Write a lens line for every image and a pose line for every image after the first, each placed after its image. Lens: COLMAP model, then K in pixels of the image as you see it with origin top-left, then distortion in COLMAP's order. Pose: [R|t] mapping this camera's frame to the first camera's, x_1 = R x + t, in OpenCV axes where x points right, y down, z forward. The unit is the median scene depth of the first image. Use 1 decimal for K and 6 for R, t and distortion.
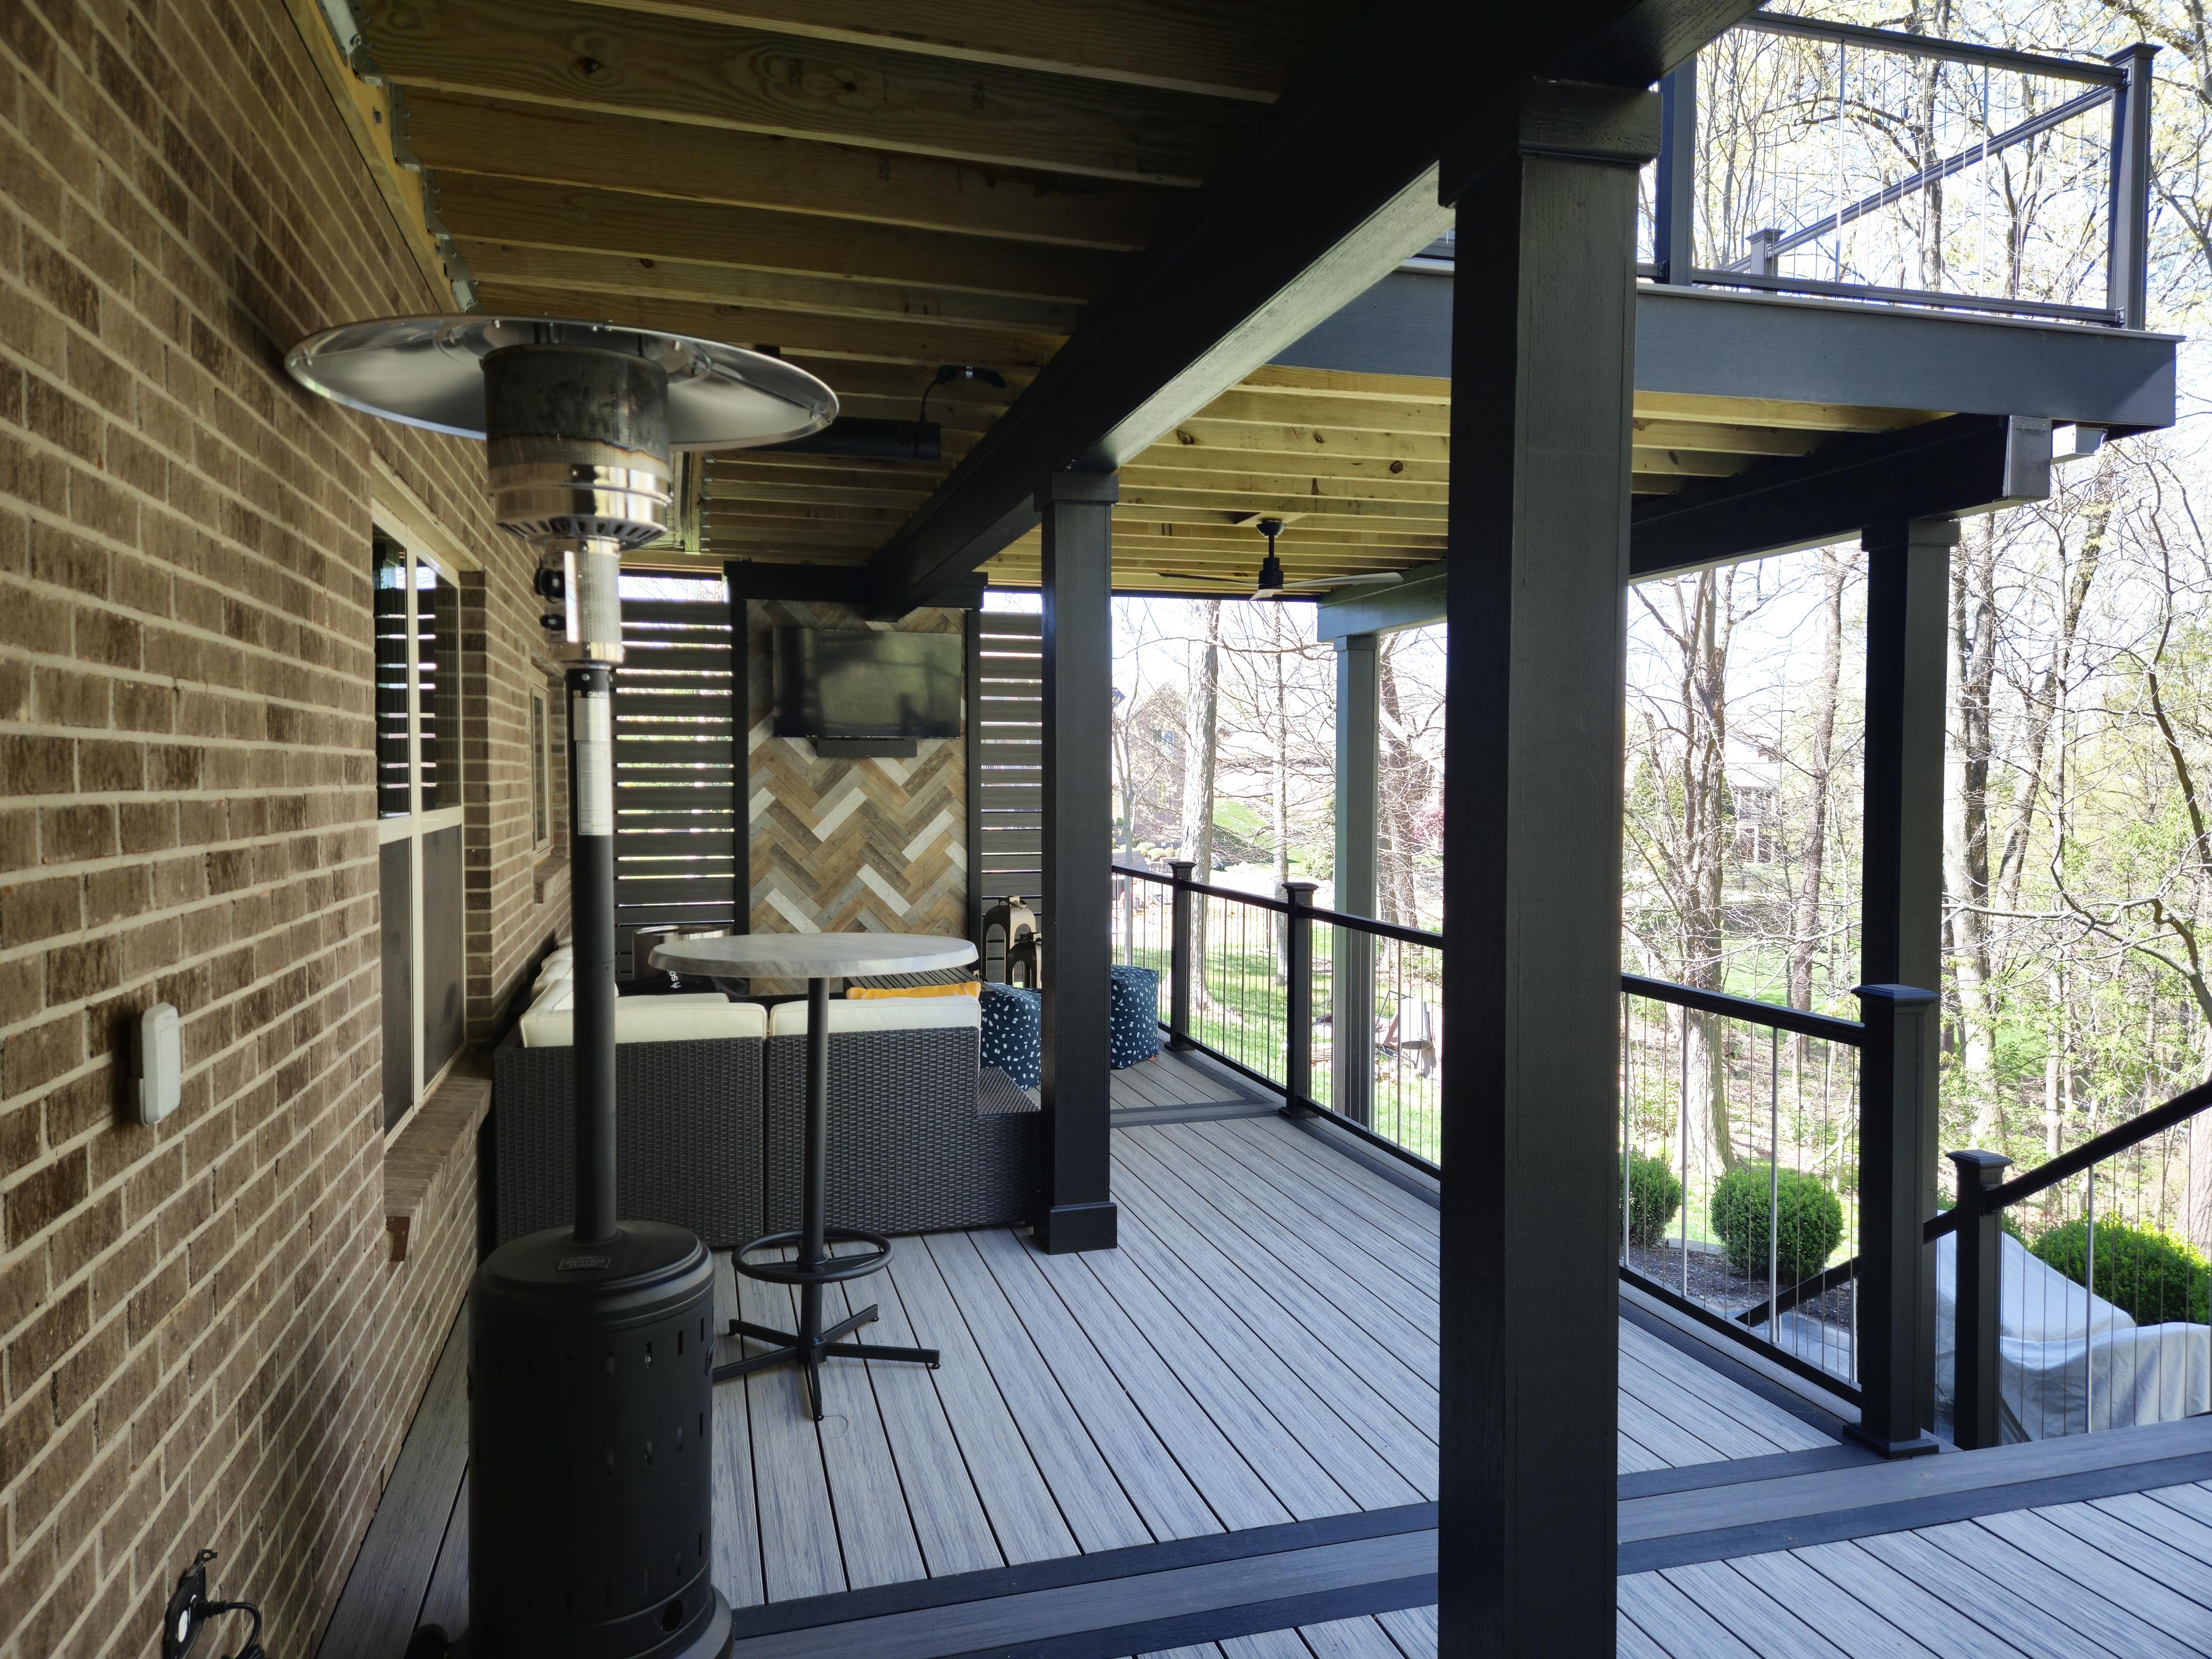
lens RADIAL K [[1472.1, 0, 1104.2], [0, 1472.1, 810.5], [0, 0, 1]] dist [0.070756, -0.062360]
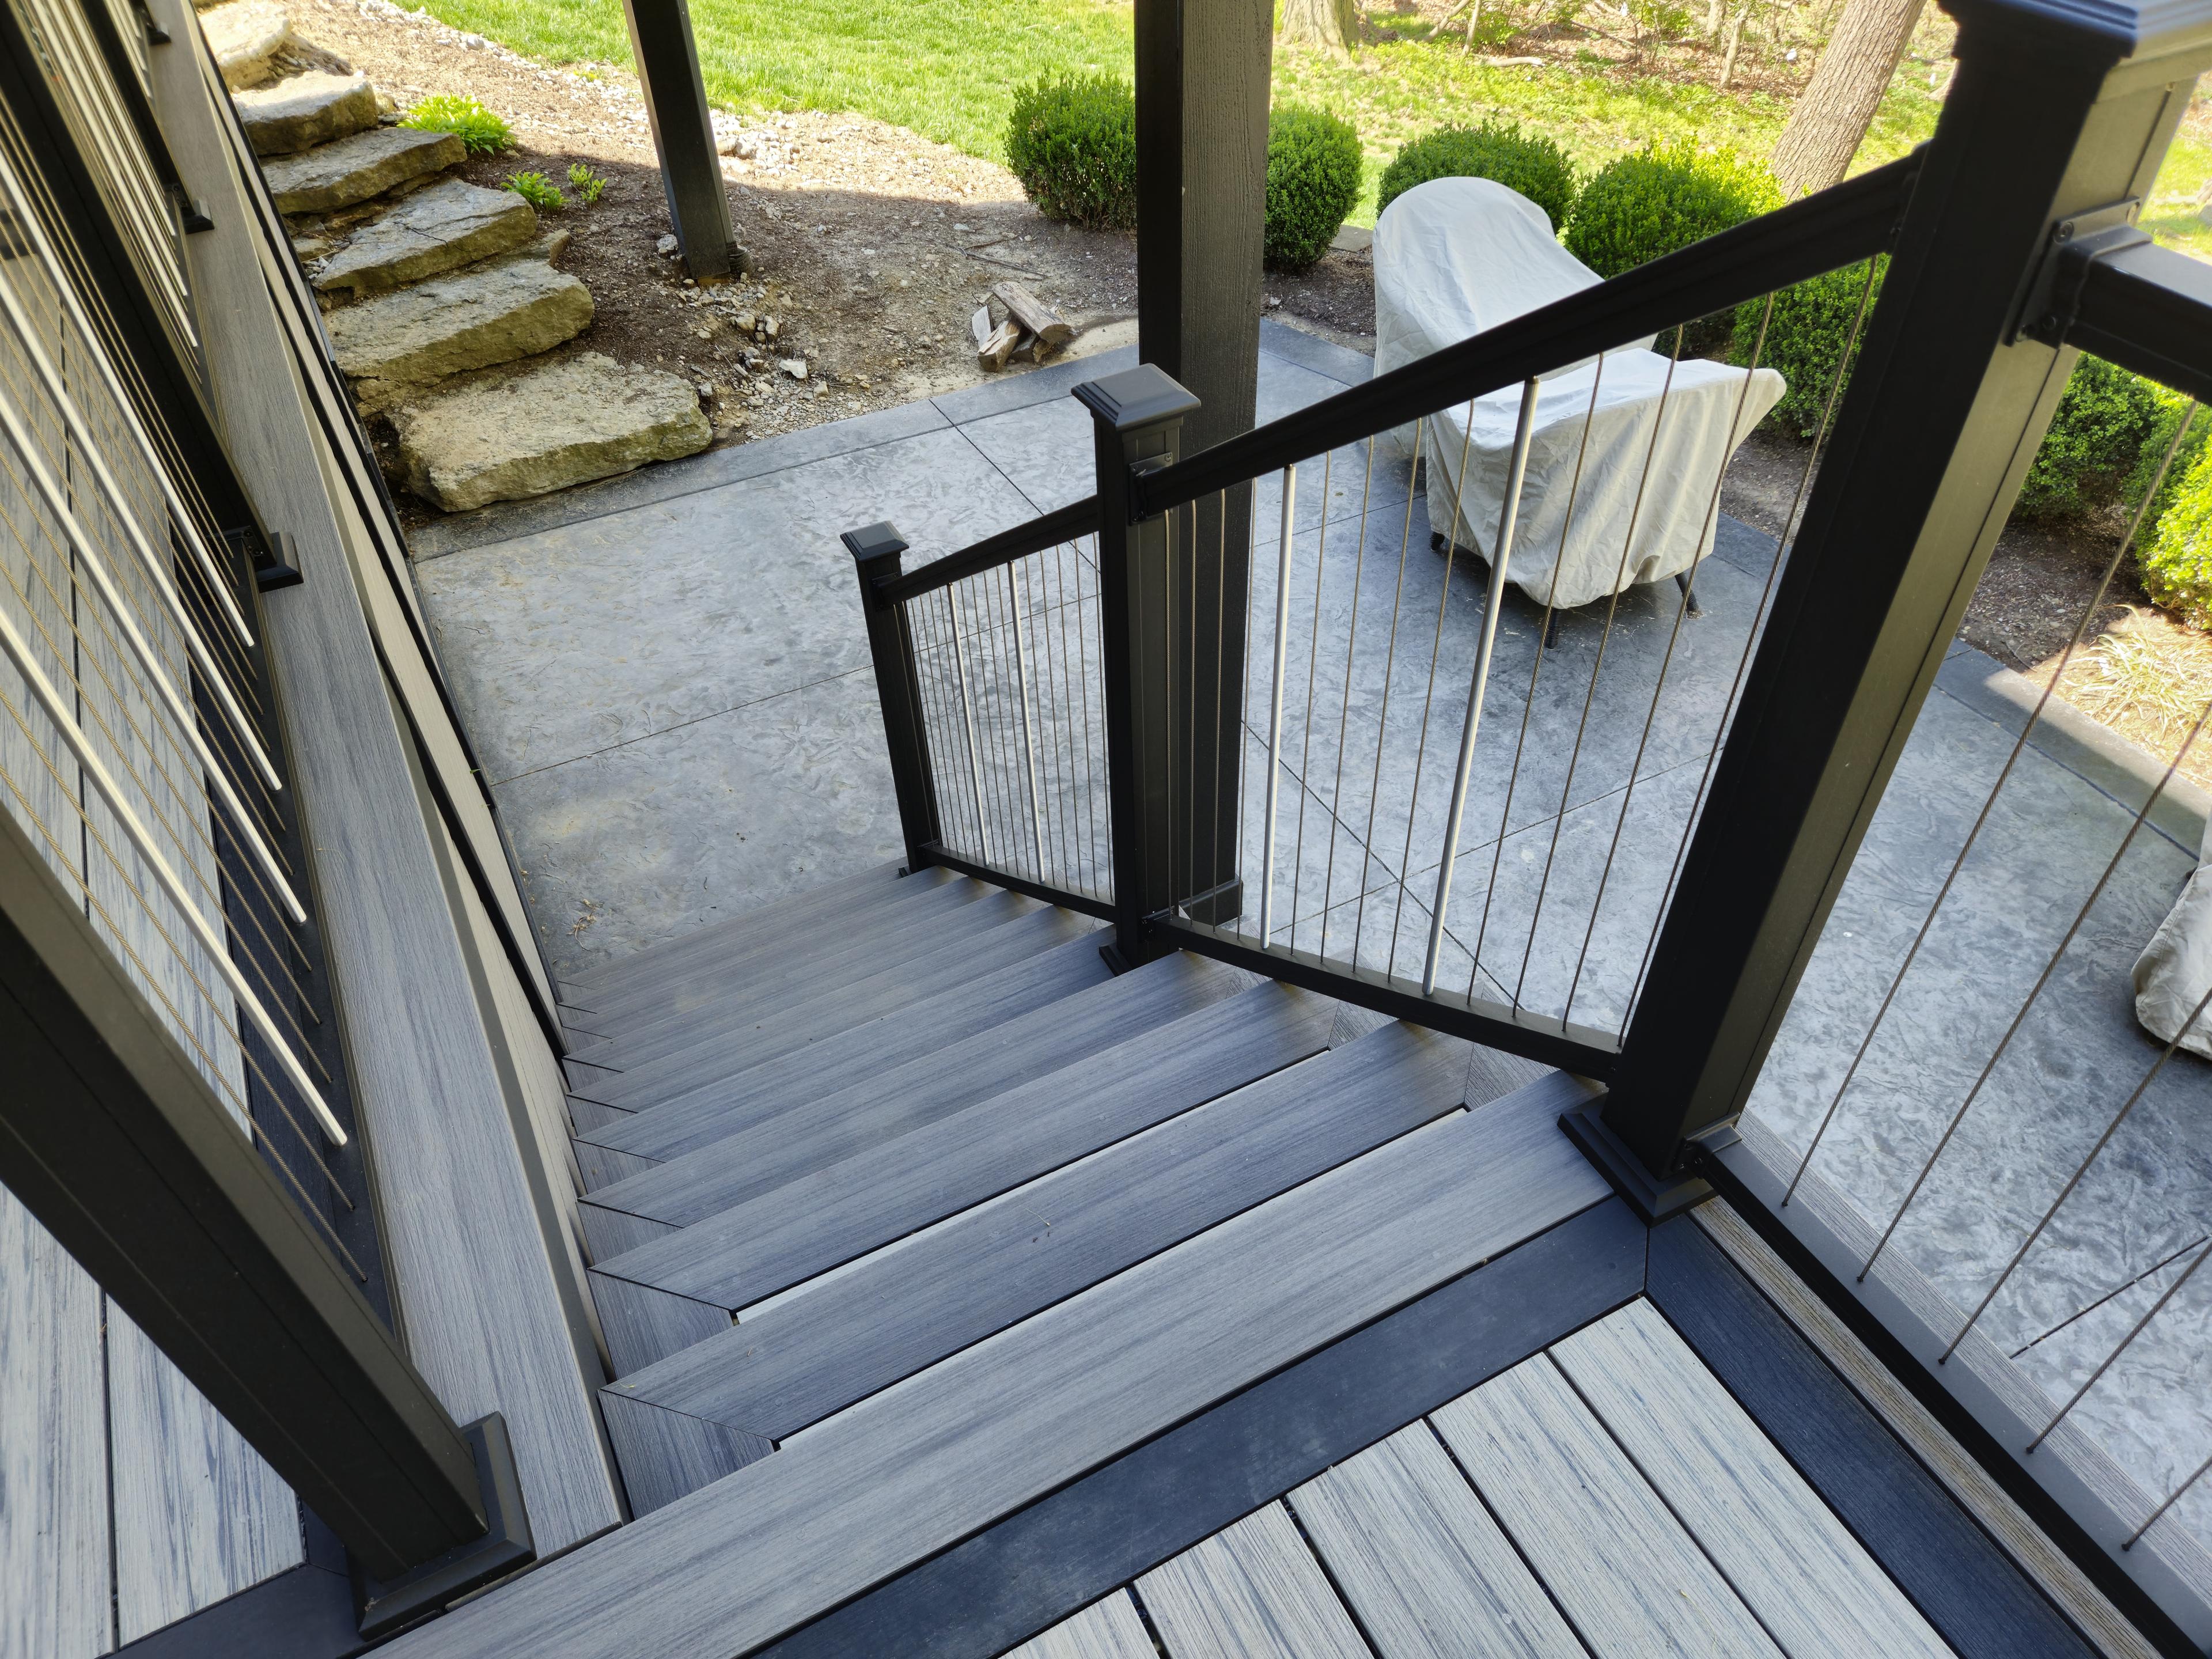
lens RADIAL K [[1467.7, 0, 1099.4], [0, 1467.7, 846.1], [0, 0, 1]] dist [0.066483, -0.062534]
pose [[0.979419, -0.160325, 0.122613, 0.251513], [0.035326, 0.734272, 0.677935, 0.018545], [-0.198721, -0.659651, 0.724824, 0.309380]]
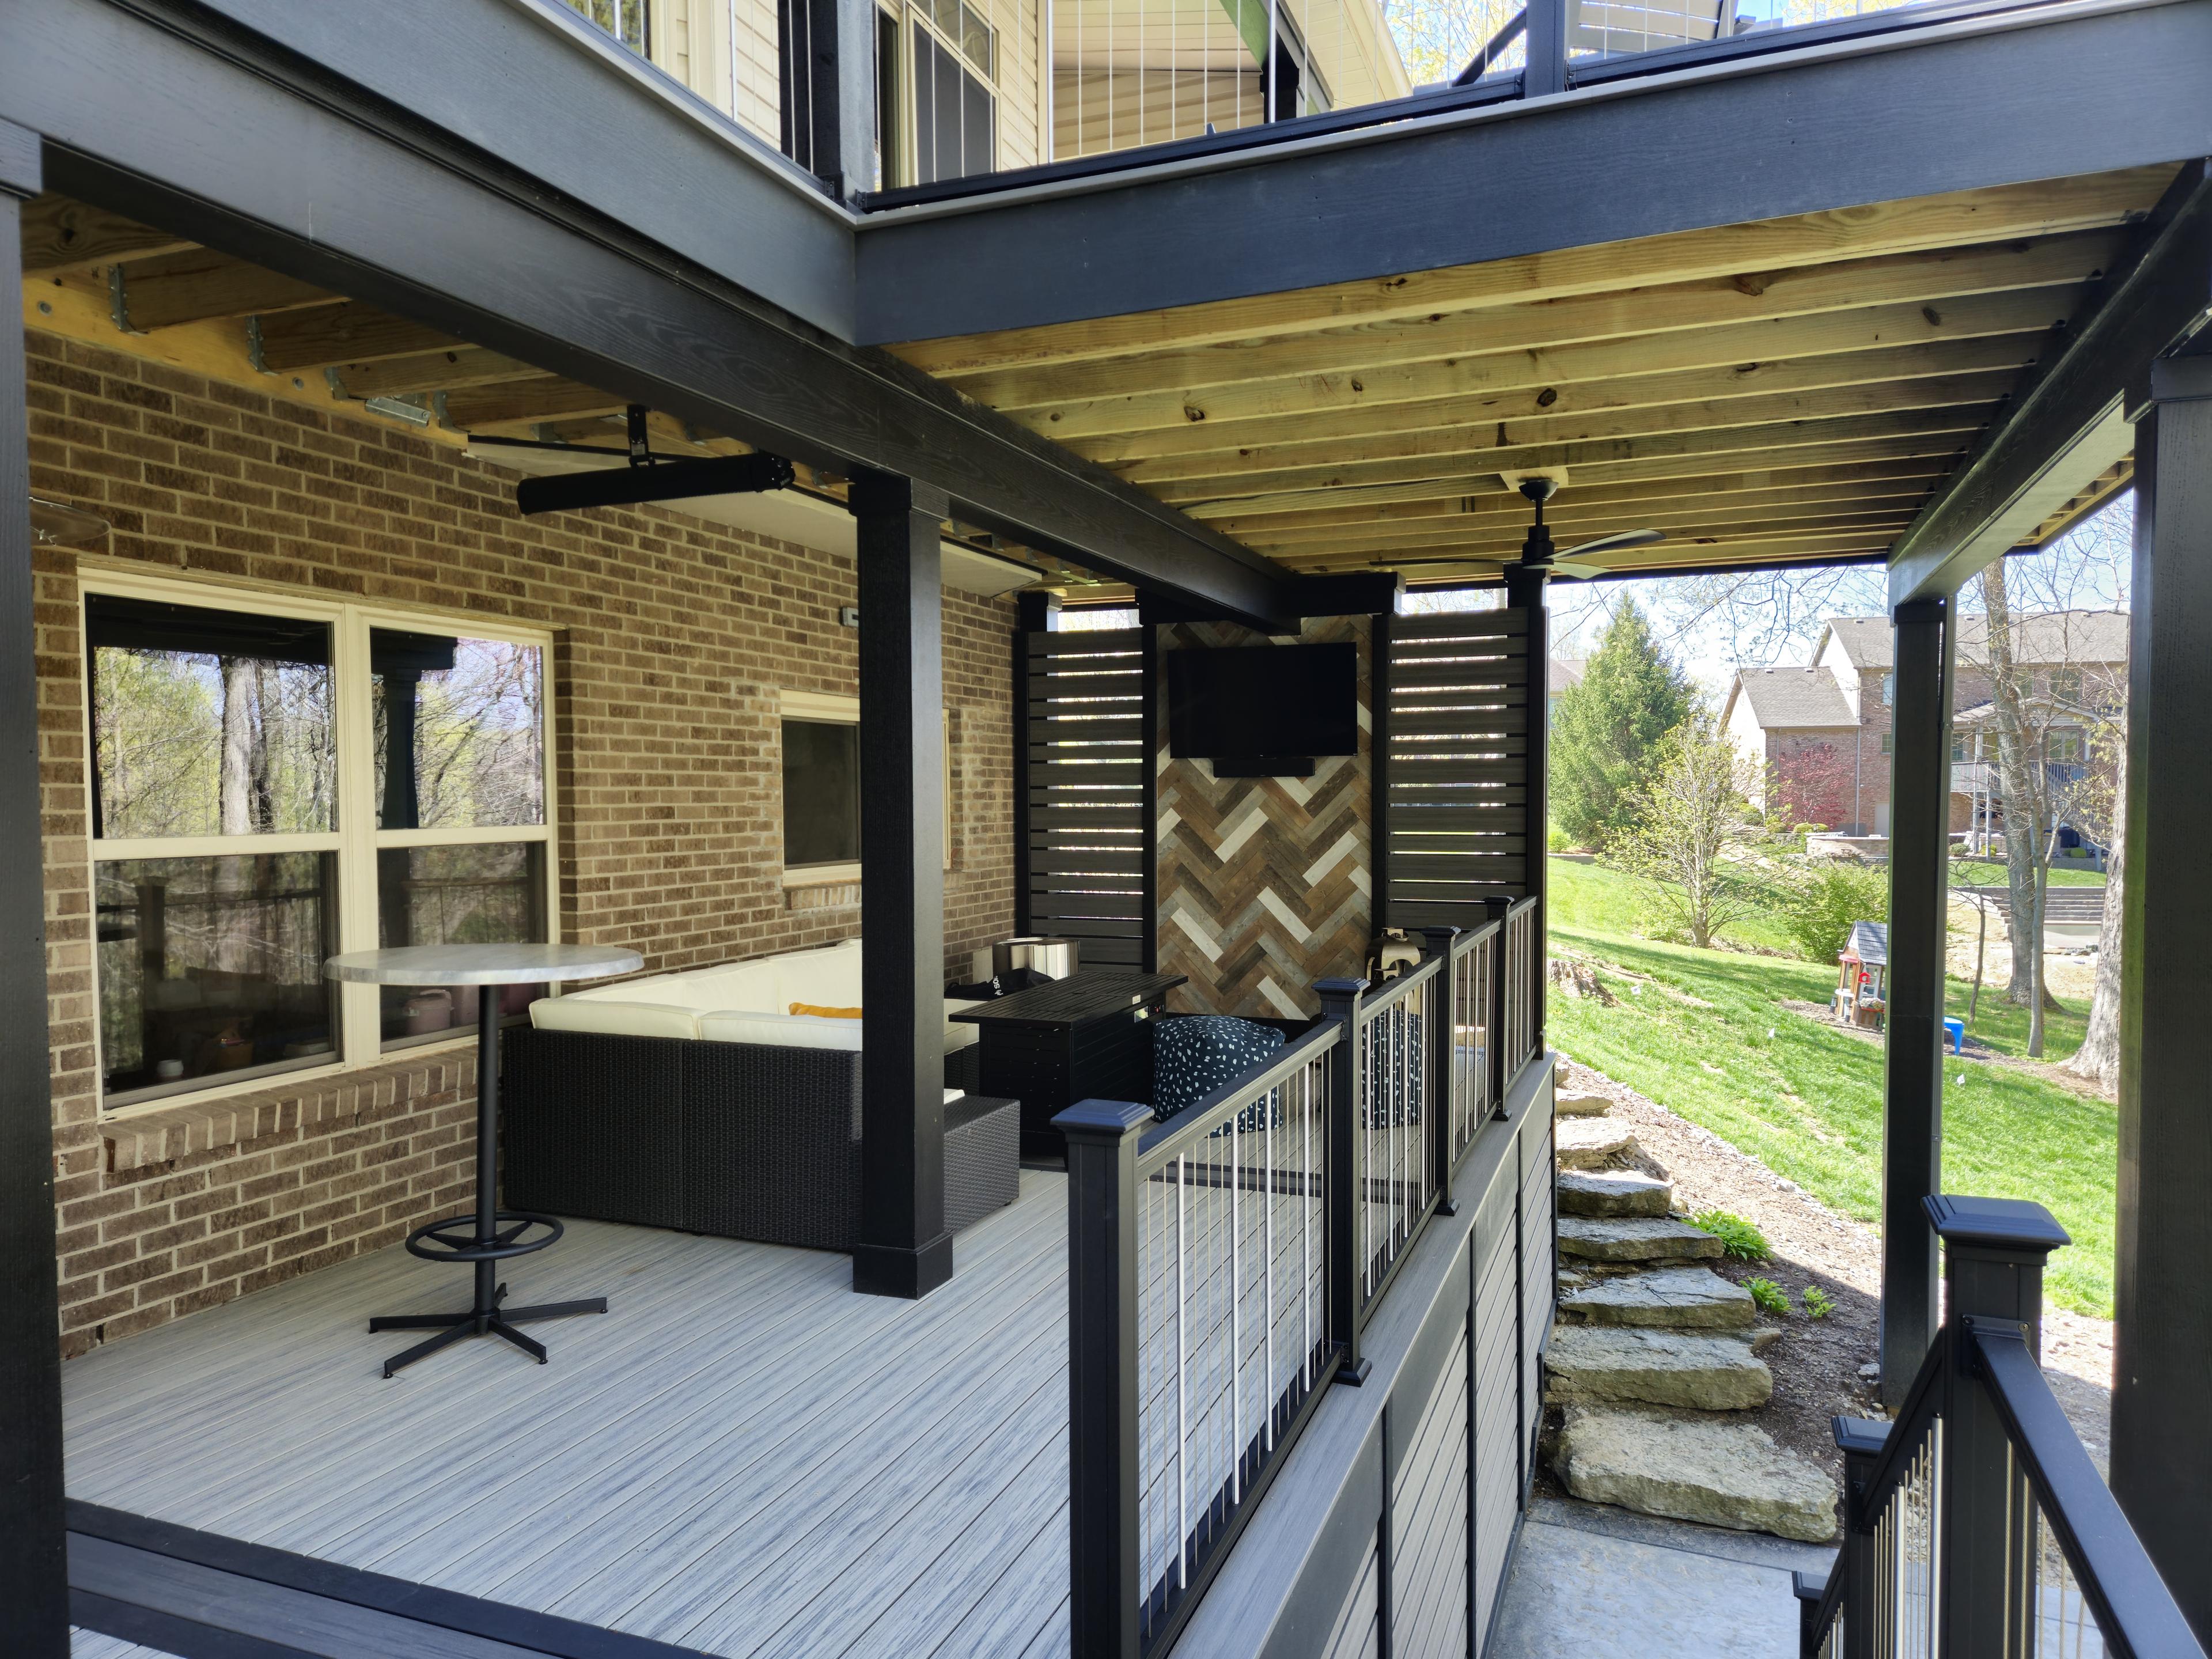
lens RADIAL K [[1467.7, 0, 1099.4], [0, 1467.7, 846.1], [0, 0, 1]] dist [0.066483, -0.062534]
pose [[0.785777, 0.016265, -0.618296, 0.357569], [-0.008037, 0.999838, 0.016088, -0.005441], [0.618458, -0.007672, 0.785780, 0.175021]]
